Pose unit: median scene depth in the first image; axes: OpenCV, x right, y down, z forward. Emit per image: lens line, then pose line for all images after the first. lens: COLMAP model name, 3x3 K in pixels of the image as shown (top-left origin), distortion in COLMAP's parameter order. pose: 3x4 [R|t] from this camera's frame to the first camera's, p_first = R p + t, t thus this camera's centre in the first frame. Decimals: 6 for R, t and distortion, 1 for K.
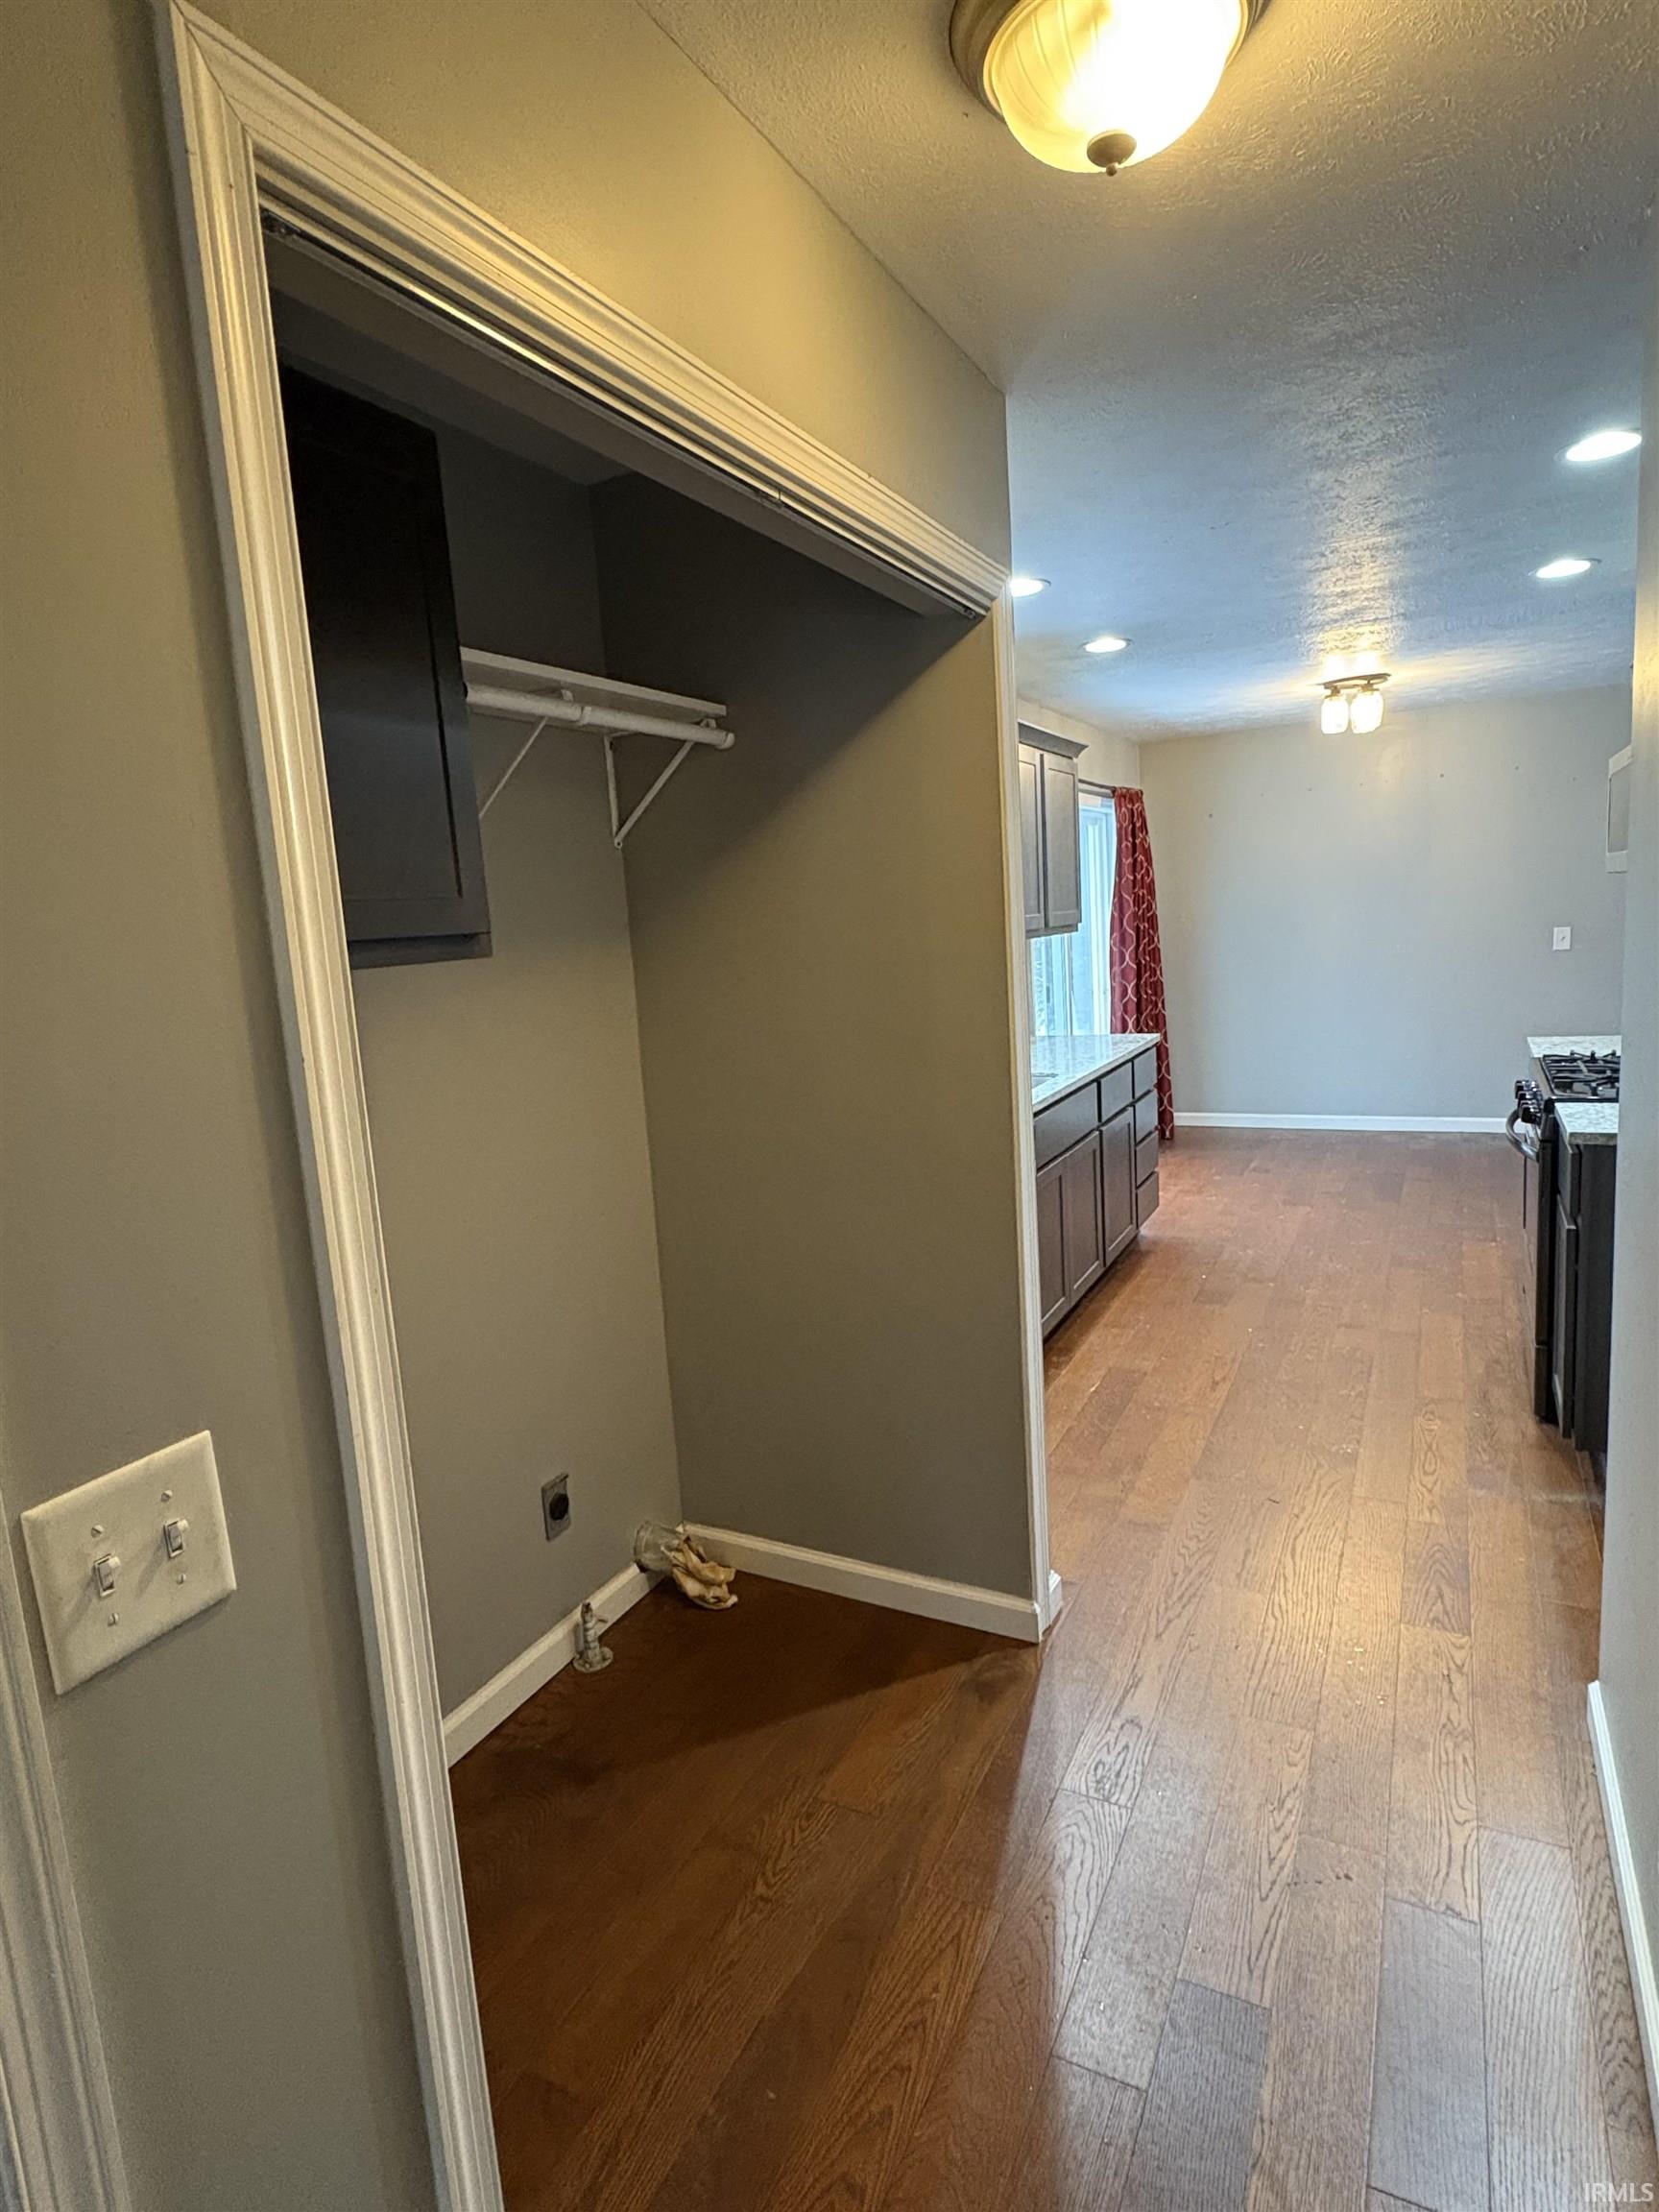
lens RADIAL K [[1192.2, 0, 826.0], [0, 1192.2, 1102.0], [0, 0, 1]] dist [-0.004308, 0.001936]
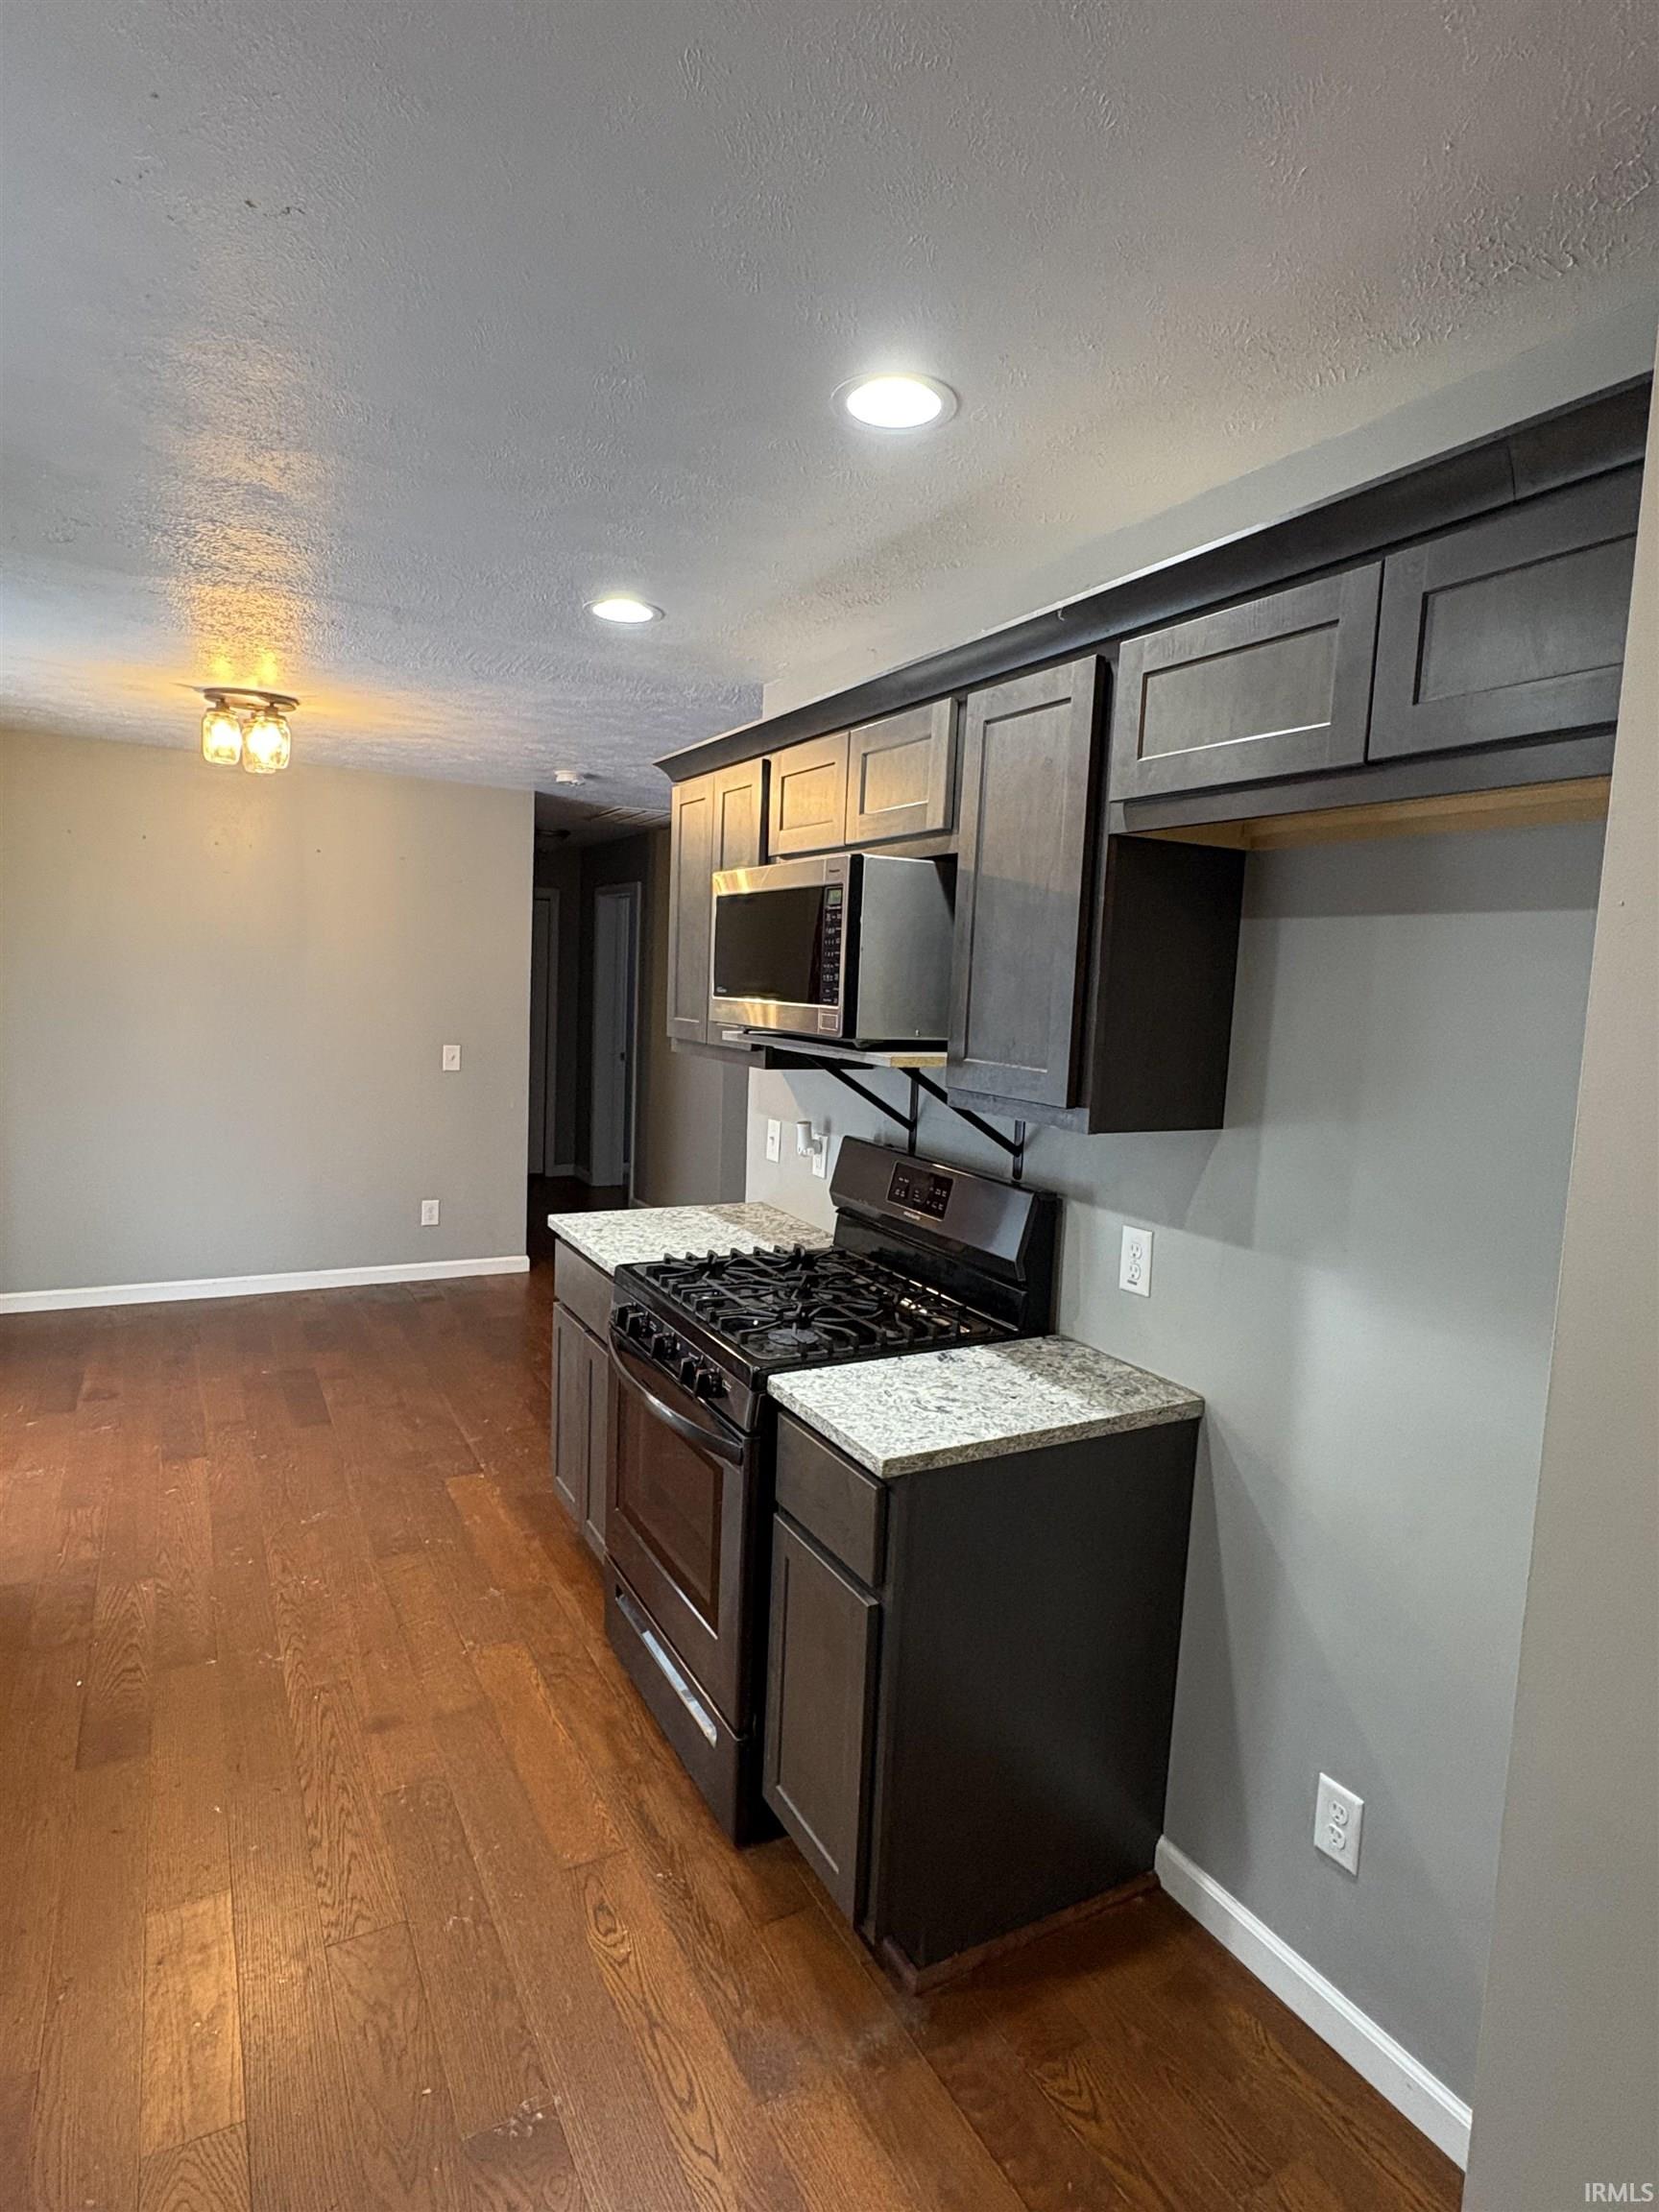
lens RADIAL K [[1192.2, 0, 826.0], [0, 1192.2, 1100.3], [0, 0, 1]] dist [-0.004308, 0.001936]
pose [[0.554920, 0.003816, 0.831895, 0.078401], [0.048910, 0.998110, -0.037205, -0.125304], [-0.830465, 0.061334, 0.553685, 0.595431]]
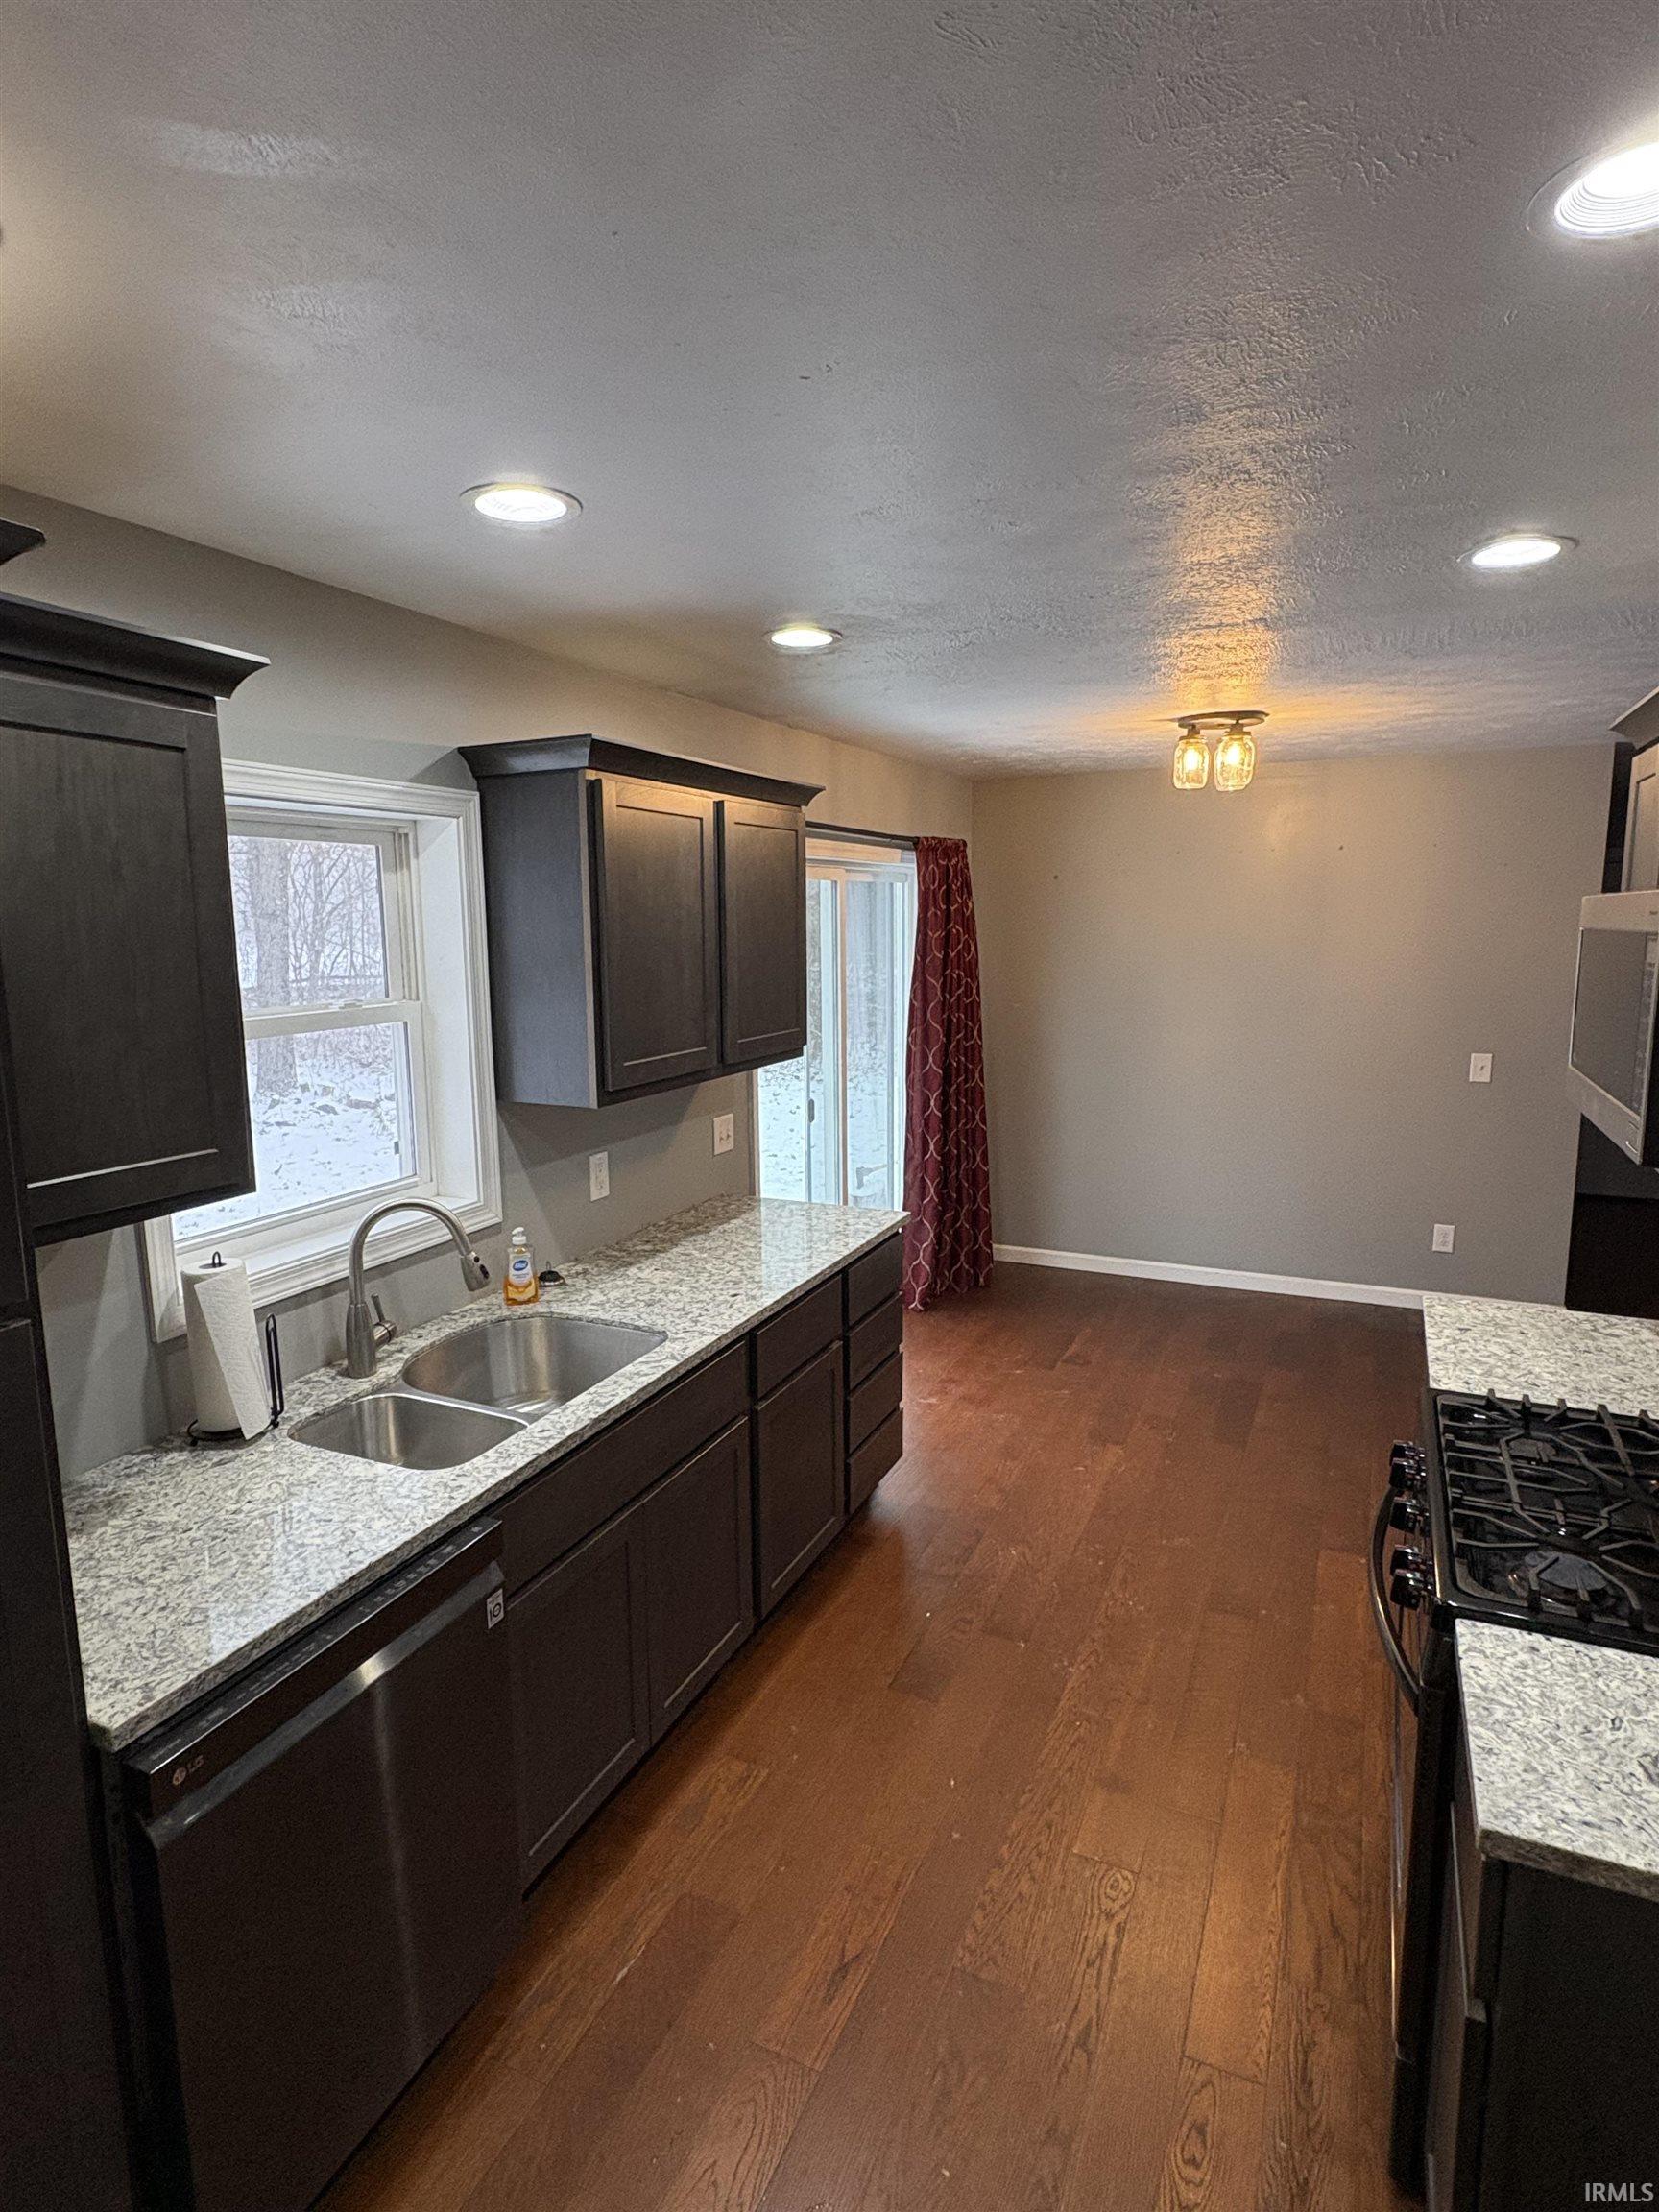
lens RADIAL K [[1192.2, 0, 827.3], [0, 1192.2, 1103.9], [0, 0, 1]] dist [-0.004308, 0.001936]
pose [[0.997197, 0.047953, 0.057427, 0.317138], [-0.047986, 0.998848, -0.000793, -0.195895], [-0.057399, -0.001964, 0.998349, 0.527577]]
